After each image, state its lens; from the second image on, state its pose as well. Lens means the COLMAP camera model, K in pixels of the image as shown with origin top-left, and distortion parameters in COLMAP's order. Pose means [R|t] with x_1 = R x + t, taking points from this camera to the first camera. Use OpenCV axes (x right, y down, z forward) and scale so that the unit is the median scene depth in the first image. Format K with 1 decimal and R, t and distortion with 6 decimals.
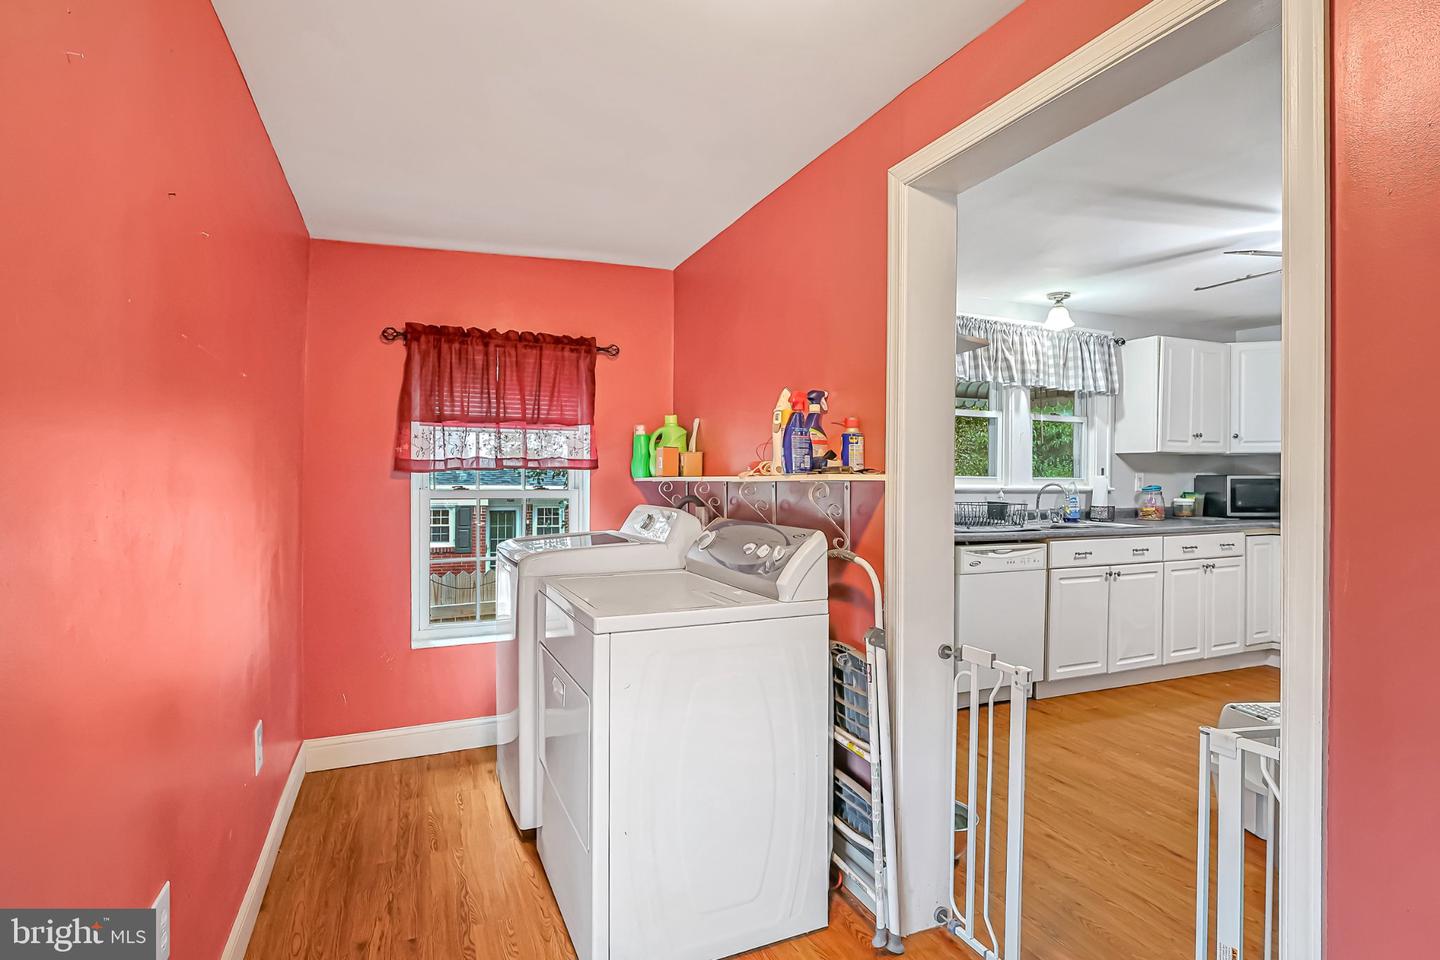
lens RADIAL K [[723.3, 0, 730.2], [0, 723.3, 473.4], [0, 0, 1]] dist [-0.000419, 0.000603]
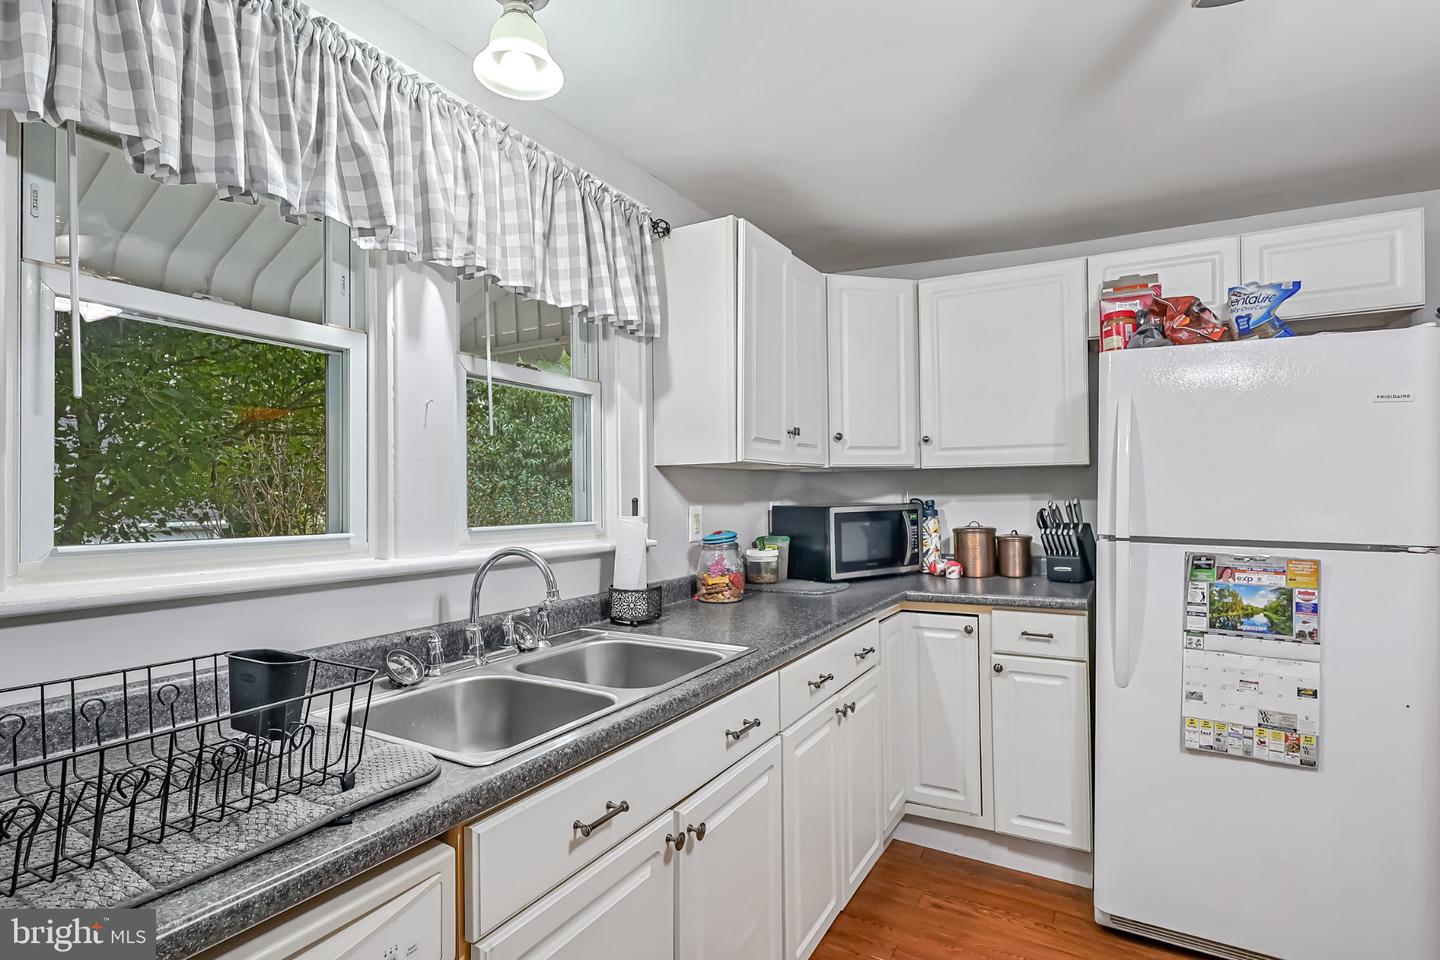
lens RADIAL K [[709.2, 0, 725.9], [0, 709.2, 485.2], [0, 0, 1]] dist [0.000218, 0.000283]
pose [[0.801544, -0.008994, 0.597868, 0.307659], [0.018189, 0.999791, -0.009345, -0.010533], [-0.597659, 0.018365, 0.801540, 0.632564]]
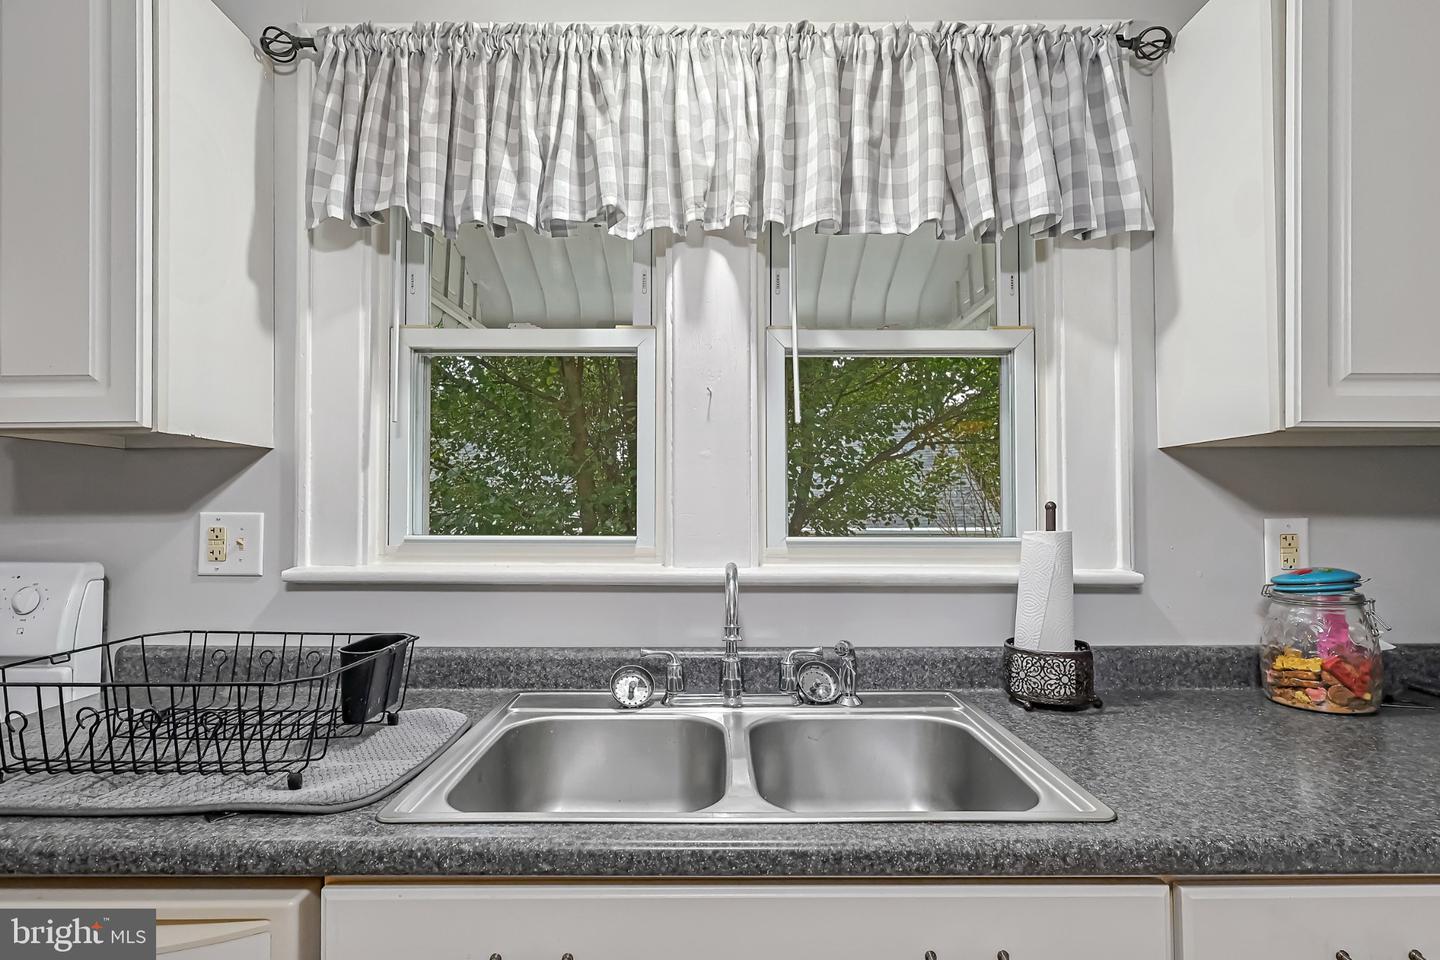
lens RADIAL K [[711.2, 0, 707.4], [0, 711.2, 495.6], [0, 0, 1]] dist [-0.002135, -0.000077]
pose [[0.914075, -0.019922, -0.405055, 0.509937], [0.010250, 0.999609, -0.026032, -0.004672], [0.405416, 0.019643, 0.913921, 0.714595]]
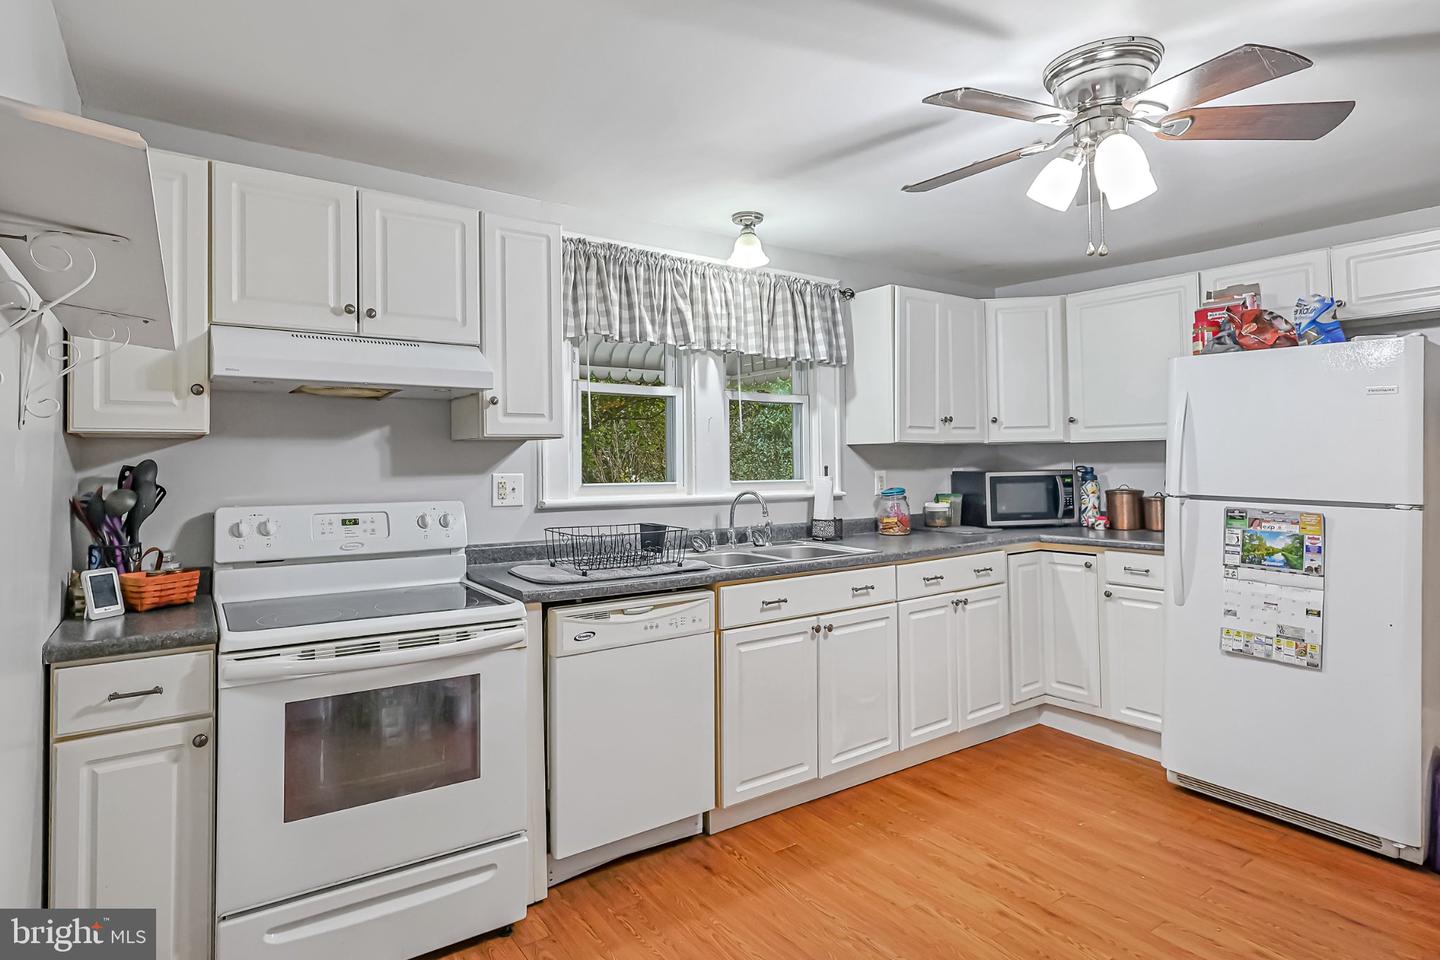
lens RADIAL K [[754.2, 0, 675.1], [0, 754.2, 443.5], [0, 0, 1]] dist [-0.000815, 0.000193]
pose [[0.985038, -0.014315, 0.171743, 0.239933], [0.018997, 0.999490, -0.025652, -0.013463], [-0.171289, 0.028531, 0.984808, 0.287427]]
